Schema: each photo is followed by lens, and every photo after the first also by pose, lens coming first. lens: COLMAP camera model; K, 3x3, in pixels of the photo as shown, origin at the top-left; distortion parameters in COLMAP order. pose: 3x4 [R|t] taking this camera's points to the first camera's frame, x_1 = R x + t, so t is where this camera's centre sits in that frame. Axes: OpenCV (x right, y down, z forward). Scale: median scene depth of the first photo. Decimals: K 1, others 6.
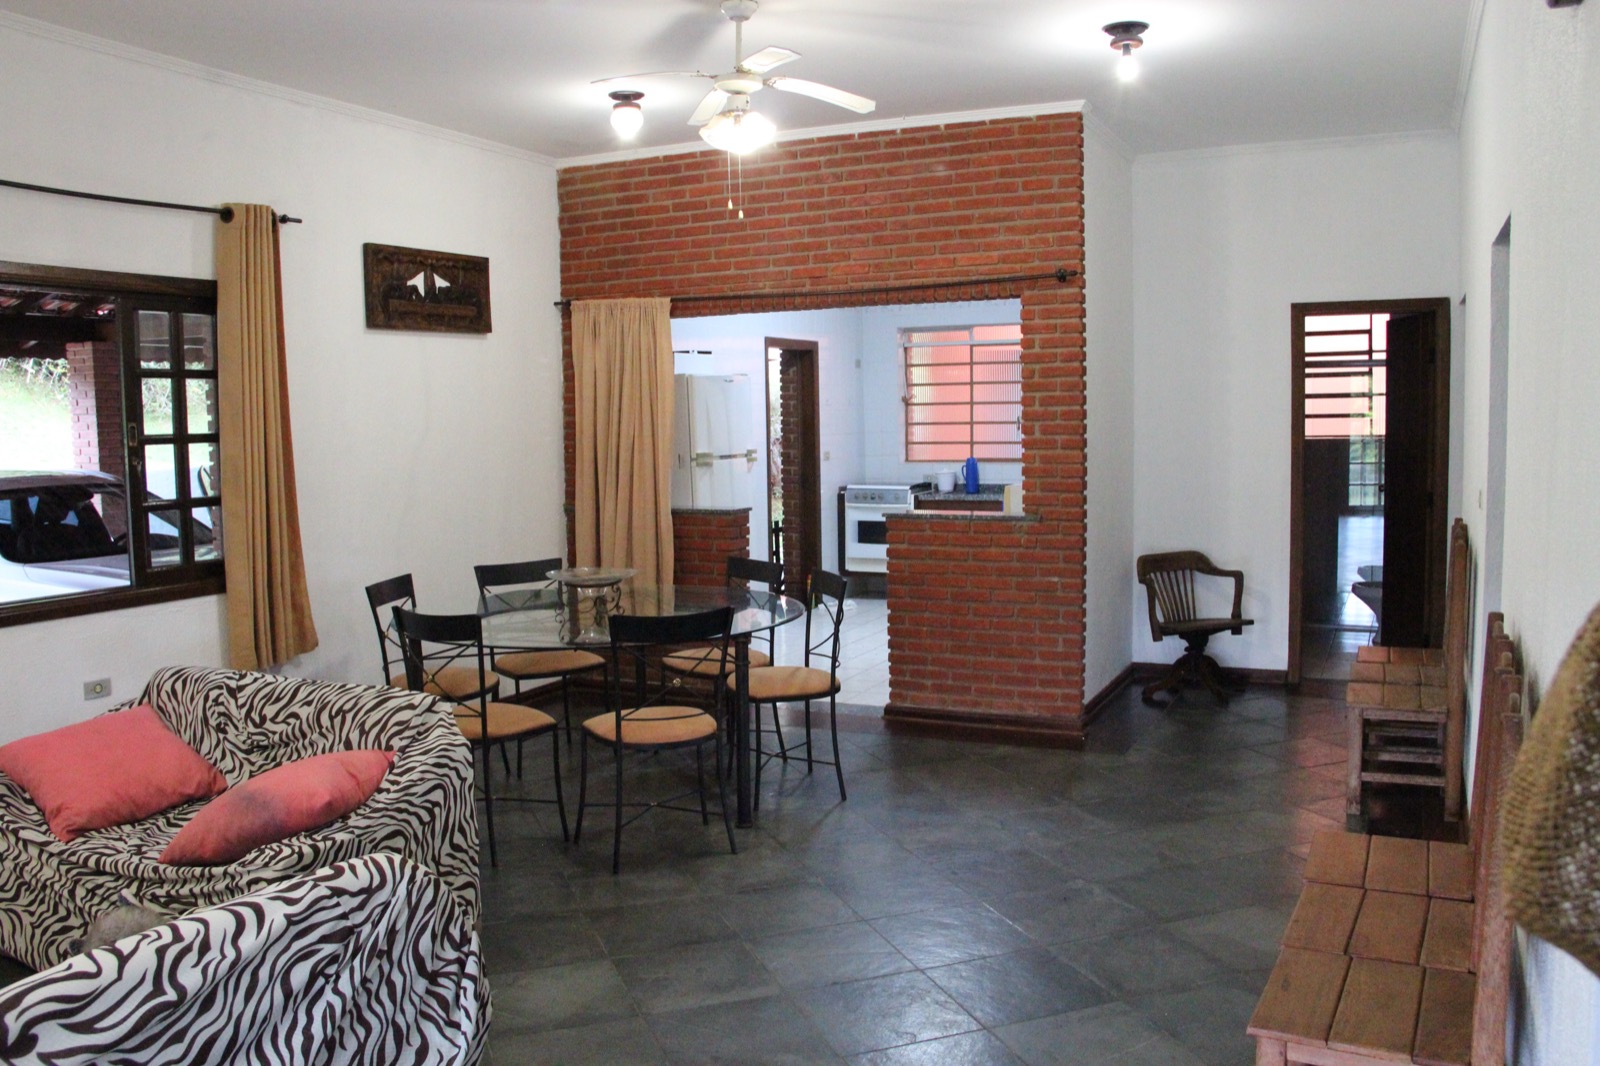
lens RADIAL K [[1376.6, 0, 798.1], [0, 1376.6, 533.1], [0, 0, 1]] dist [-0.144838, -0.008759]
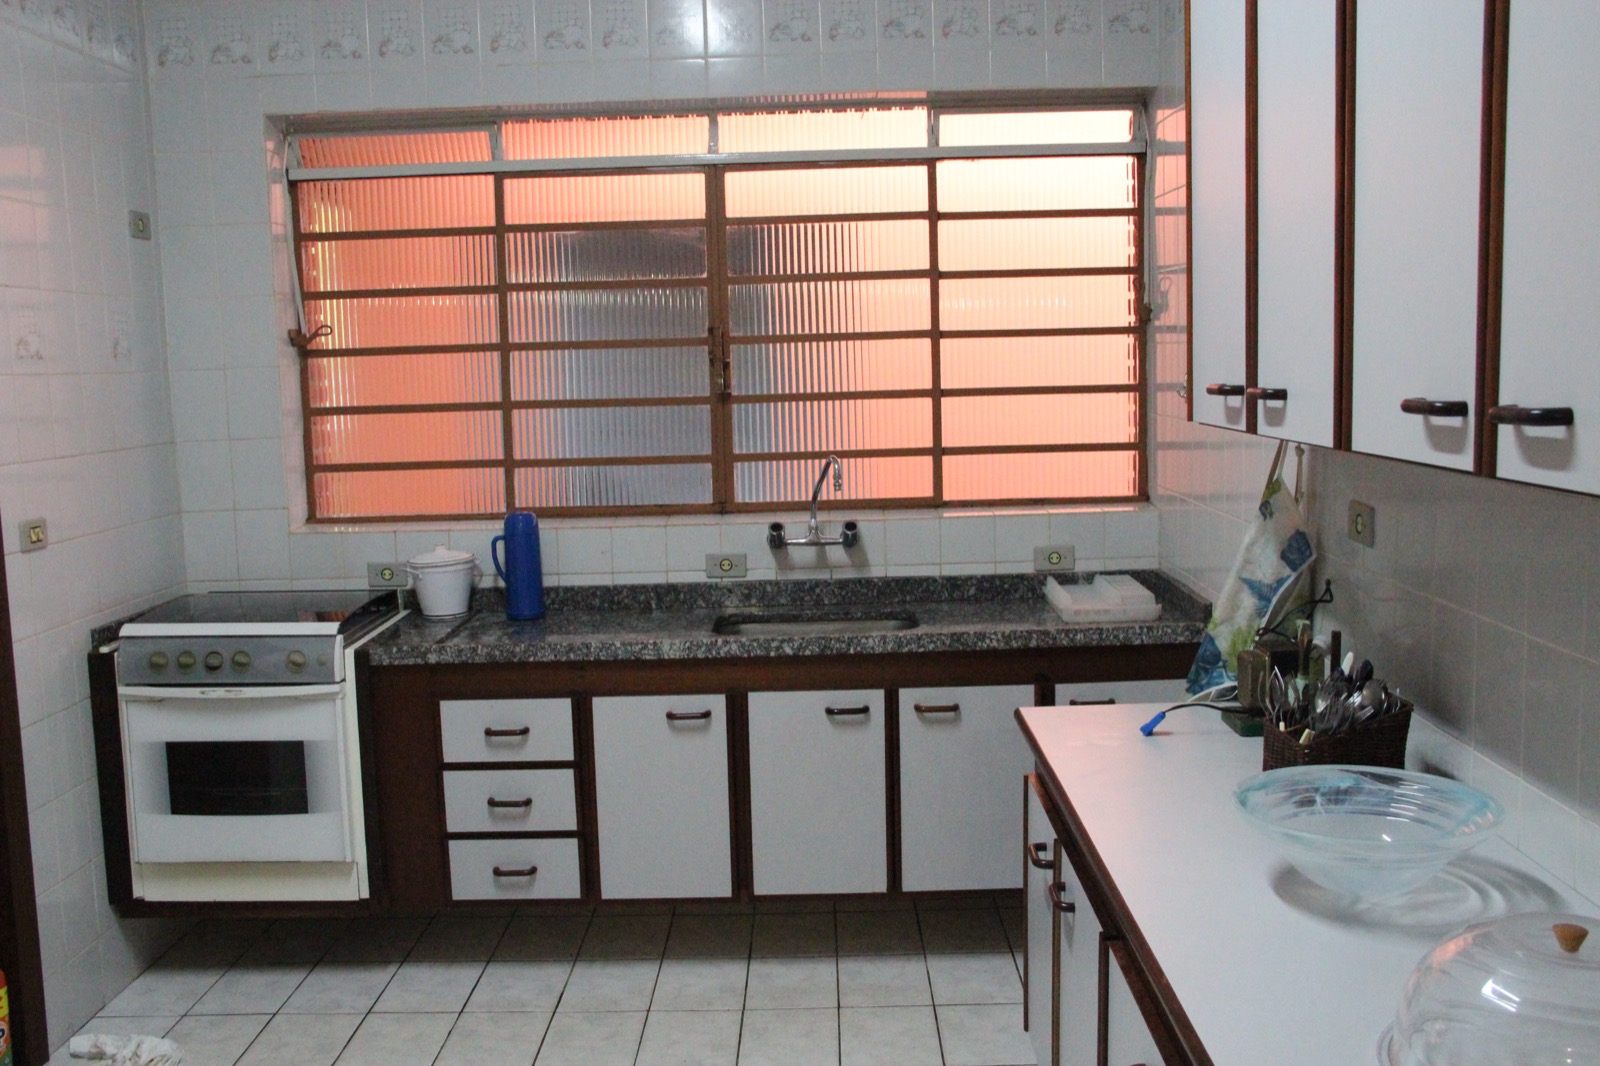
lens RADIAL K [[1474.5, 0, 795.6], [0, 1474.5, 535.4], [0, 0, 1]] dist [-0.060632, 0.000000]
pose [[0.903453, -0.054631, 0.425193, 0.034107], [0.045363, 0.998461, 0.031900, -0.056425], [-0.426281, -0.009532, 0.904540, 0.637986]]
